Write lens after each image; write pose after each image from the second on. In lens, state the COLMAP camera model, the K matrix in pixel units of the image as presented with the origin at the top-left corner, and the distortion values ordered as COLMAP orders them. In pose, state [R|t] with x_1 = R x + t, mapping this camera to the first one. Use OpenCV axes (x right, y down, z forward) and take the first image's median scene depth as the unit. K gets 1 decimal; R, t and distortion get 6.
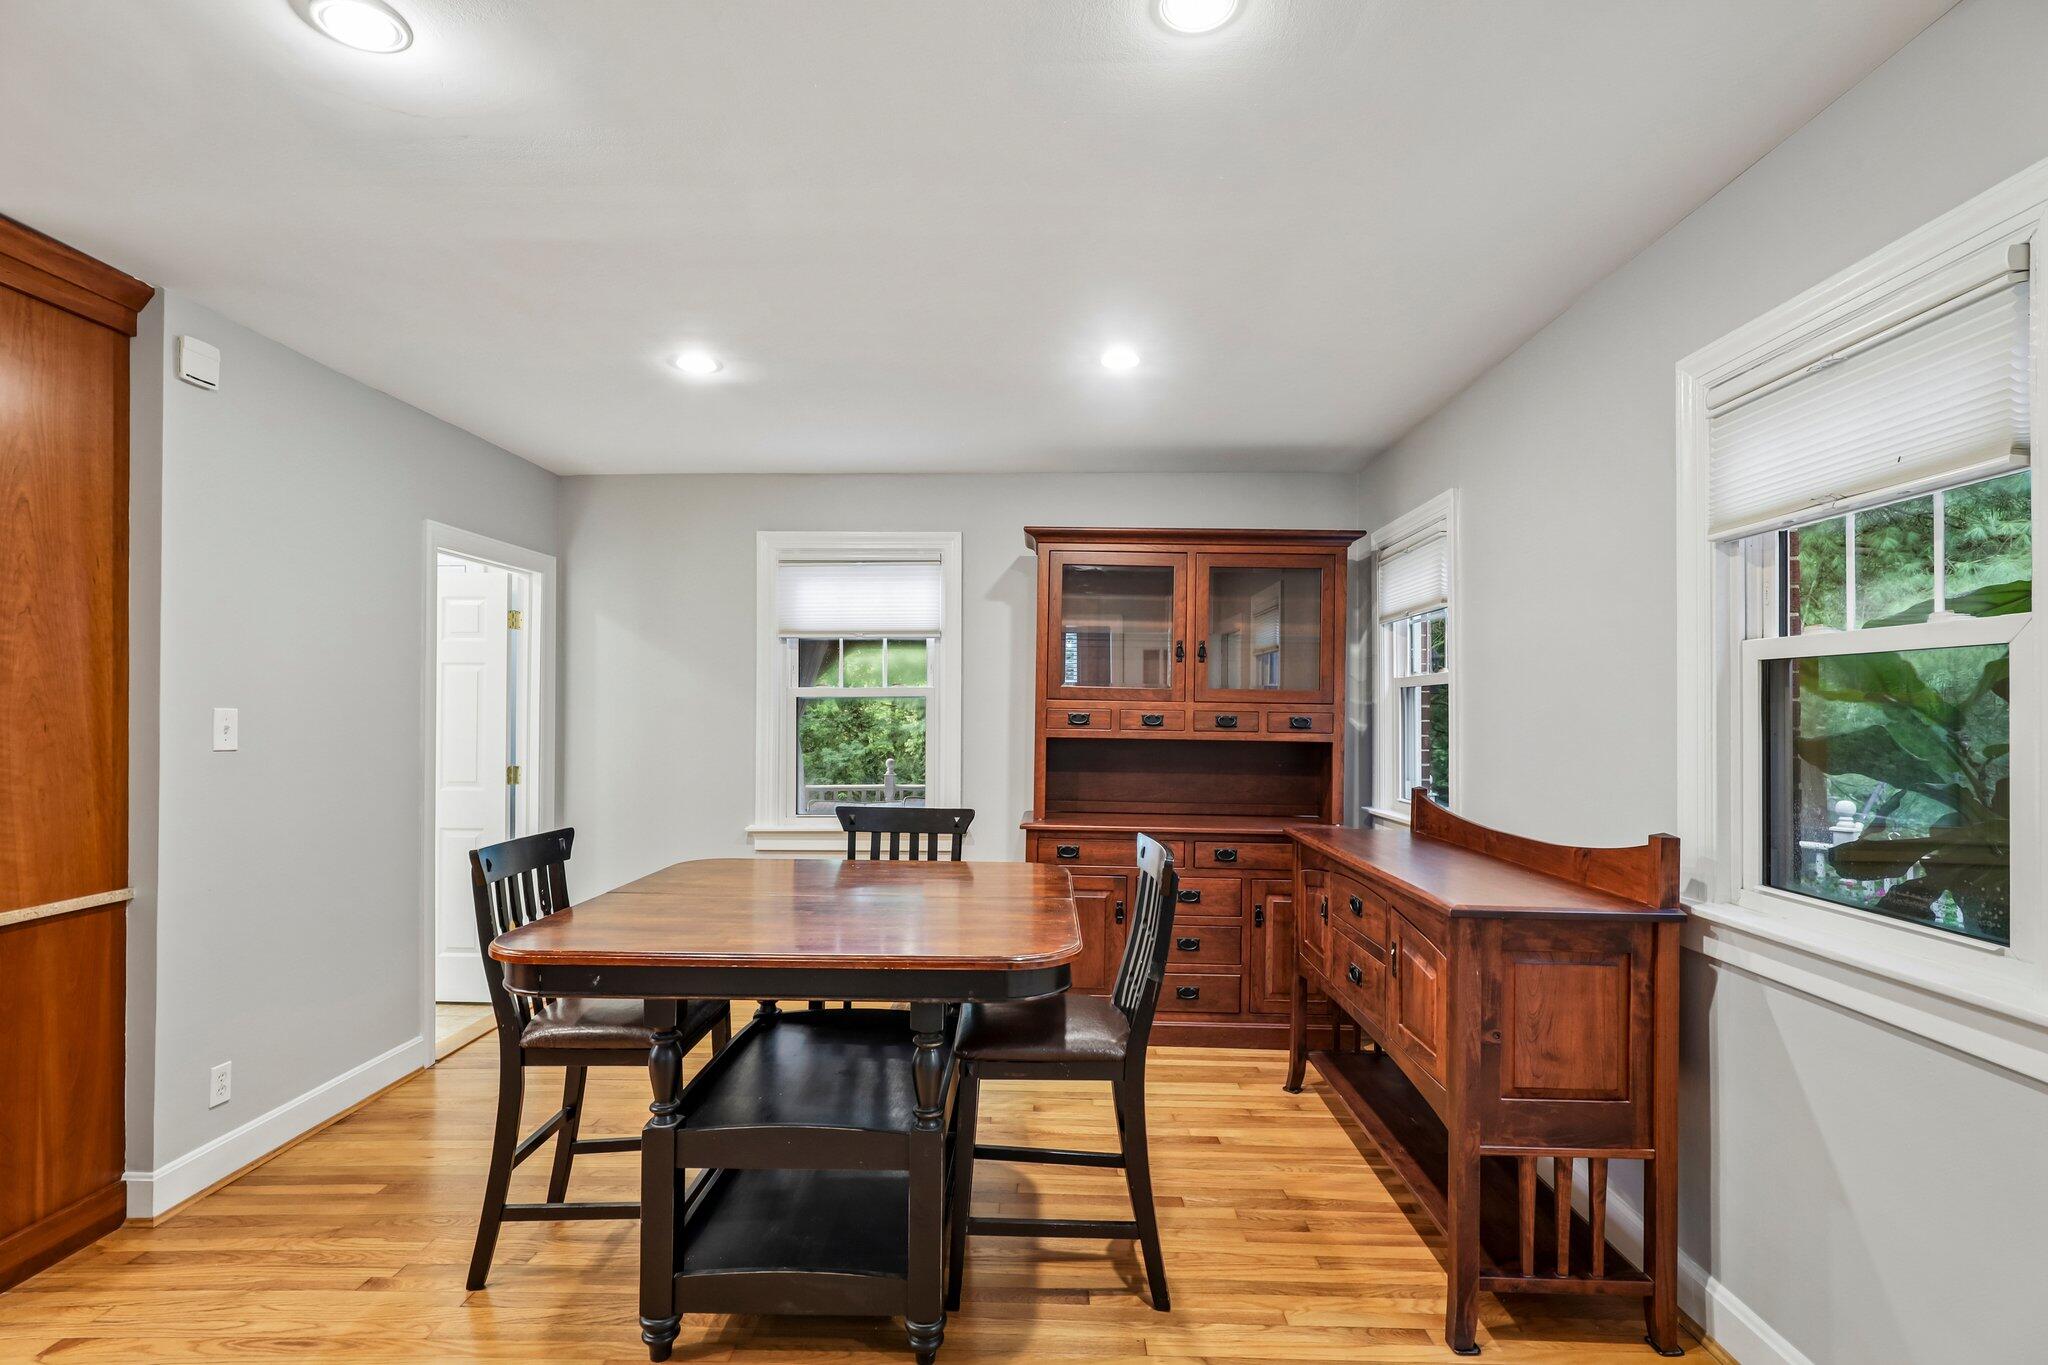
lens RADIAL K [[957.0, 0, 1022.8], [0, 957.0, 699.8], [0, 0, 1]] dist [-0.002233, 0.000208]
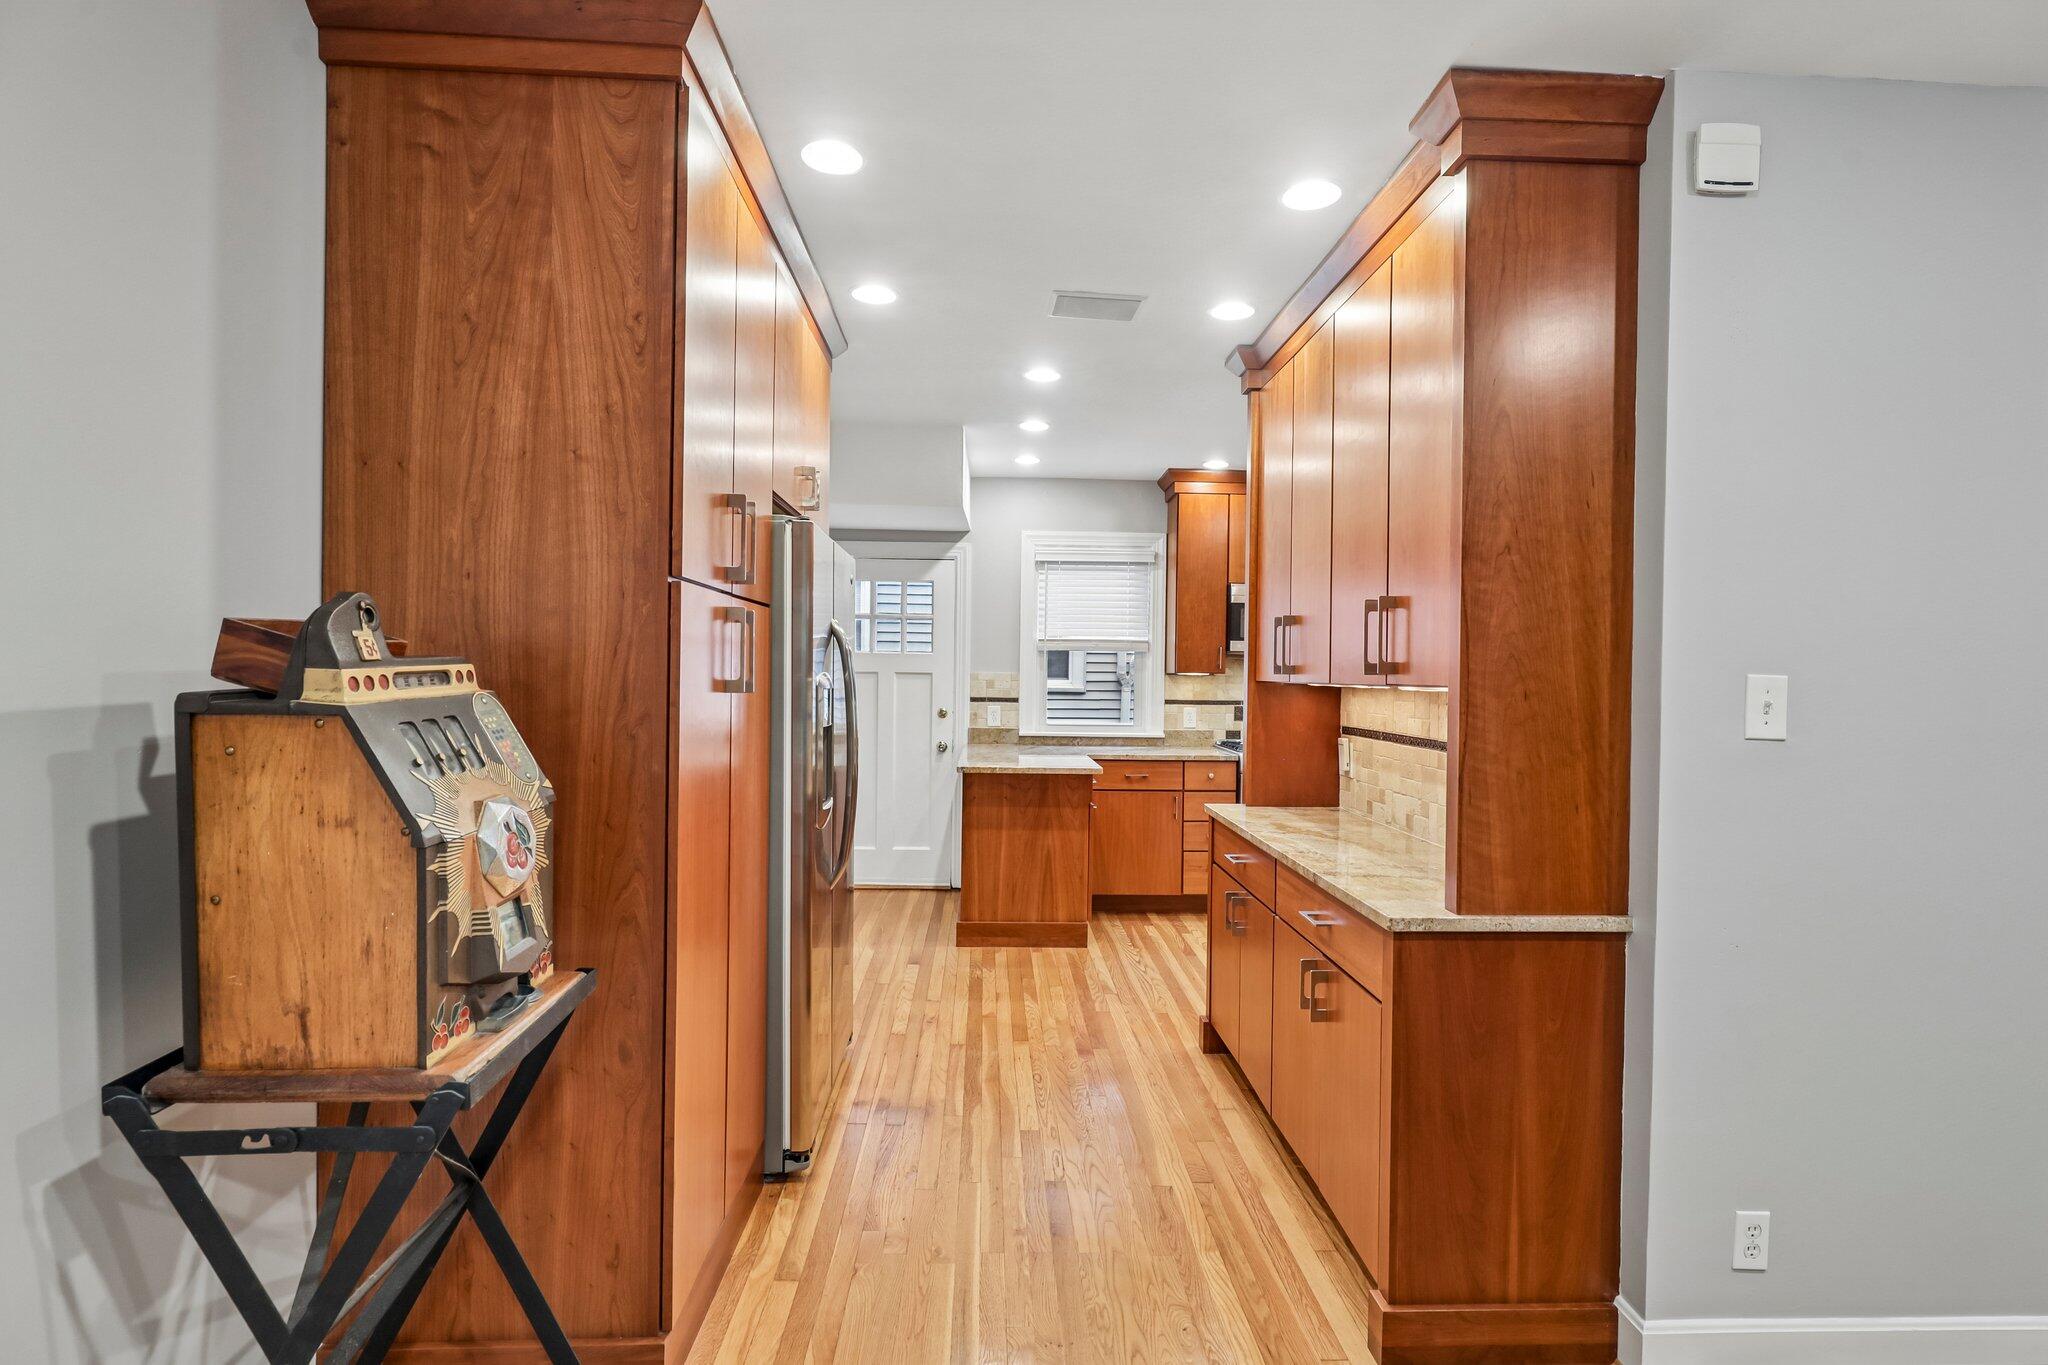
lens RADIAL K [[959.7, 0, 1030.6], [0, 959.7, 678.6], [0, 0, 1]] dist [-0.001471, -0.000504]
pose [[0.066979, 0.010608, -0.997698, -0.226789], [-0.005966, 0.999930, 0.010231, 0.008392], [0.997737, 0.005267, 0.067037, 0.482928]]
